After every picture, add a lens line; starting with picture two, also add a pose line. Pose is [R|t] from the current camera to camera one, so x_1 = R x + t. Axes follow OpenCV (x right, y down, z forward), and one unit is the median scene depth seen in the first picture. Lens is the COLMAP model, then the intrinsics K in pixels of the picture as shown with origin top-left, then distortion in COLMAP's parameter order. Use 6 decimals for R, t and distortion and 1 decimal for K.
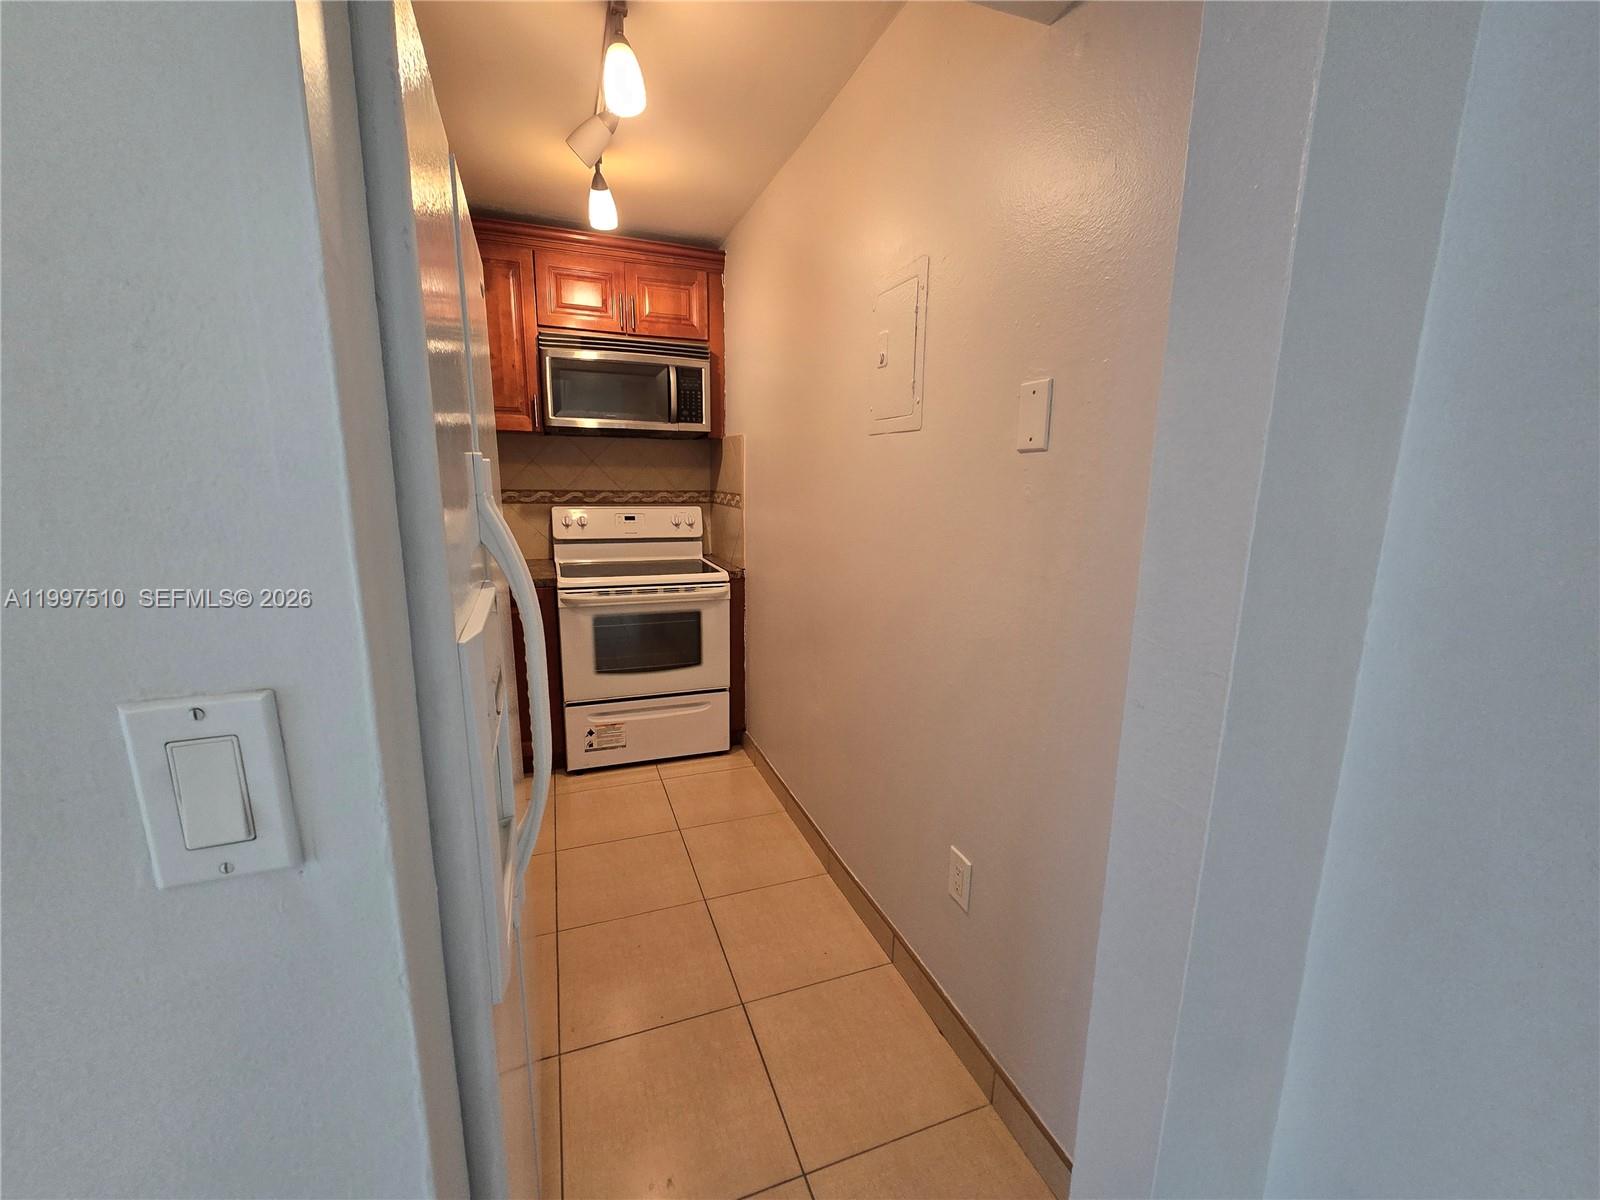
lens RADIAL K [[649.7, 0, 791.8], [0, 649.7, 601.0], [0, 0, 1]] dist [0.004535, -0.000162]
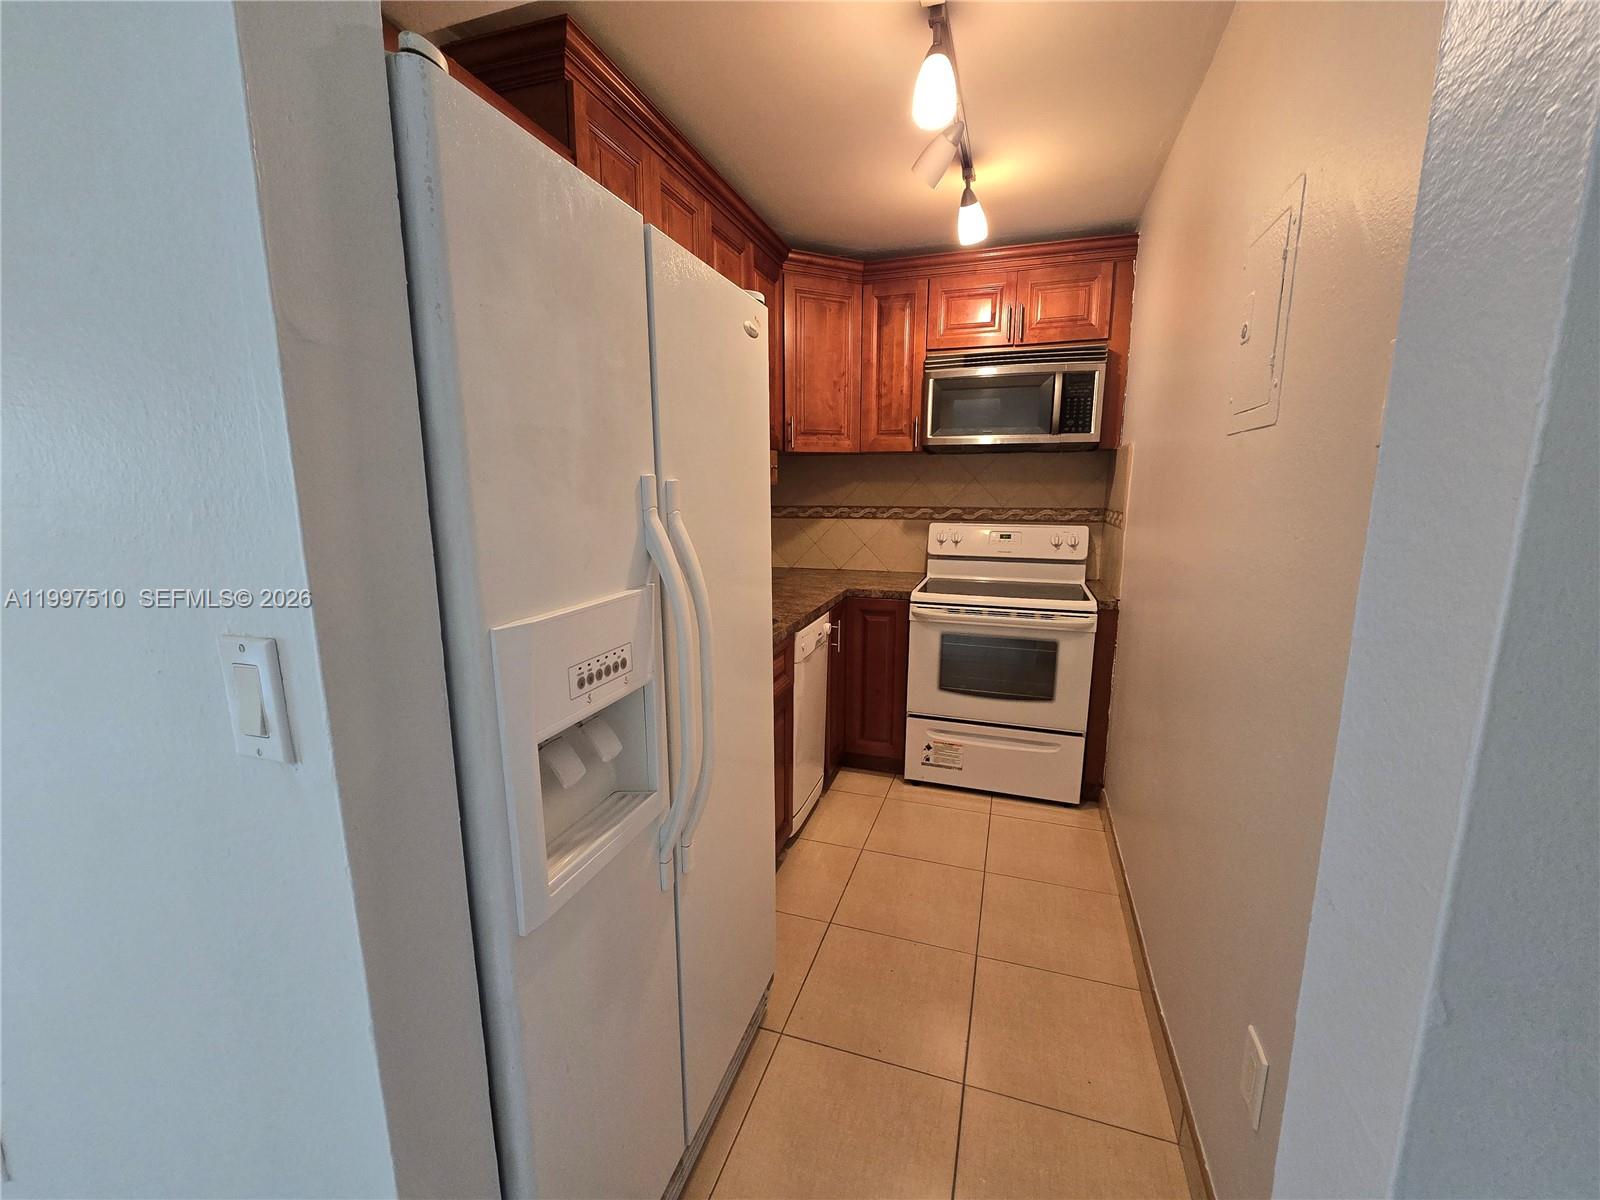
lens RADIAL K [[649.7, 0, 798.8], [0, 649.7, 604.0], [0, 0, 1]] dist [0.004535, -0.000162]
pose [[0.783549, 0.096985, -0.613714, 0.125344], [-0.109969, 0.993796, 0.016648, -0.011858], [0.611521, 0.054445, 0.789353, 0.068354]]
